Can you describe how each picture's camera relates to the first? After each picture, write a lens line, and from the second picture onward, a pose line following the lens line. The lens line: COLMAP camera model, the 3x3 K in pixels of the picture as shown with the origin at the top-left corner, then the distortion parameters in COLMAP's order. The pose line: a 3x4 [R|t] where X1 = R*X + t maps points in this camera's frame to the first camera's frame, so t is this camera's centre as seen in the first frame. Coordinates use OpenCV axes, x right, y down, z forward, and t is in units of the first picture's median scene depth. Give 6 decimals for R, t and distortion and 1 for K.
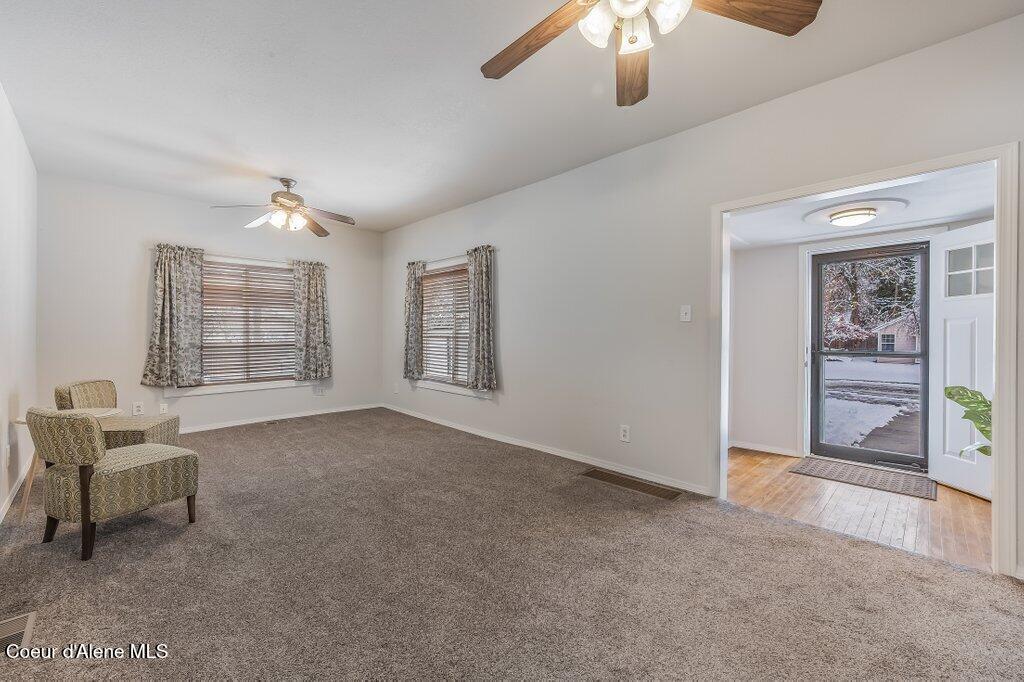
lens RADIAL K [[422.9, 0, 517.7], [0, 422.9, 328.8], [0, 0, 1]] dist [-0.016236, -0.000602]
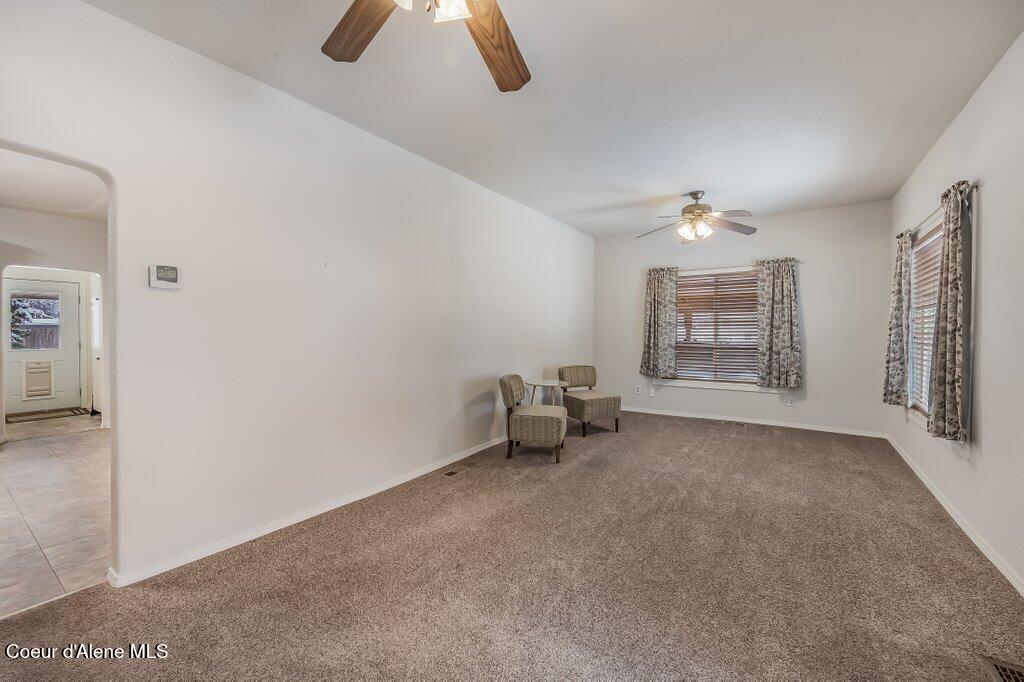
lens RADIAL K [[422.9, 0, 517.7], [0, 422.9, 328.8], [0, 0, 1]] dist [-0.016236, -0.000602]
pose [[0.163694, -0.009912, -0.986461, 0.382535], [0.004822, 0.999946, -0.009247, -0.001499], [0.986499, -0.003243, 0.163733, 0.340643]]
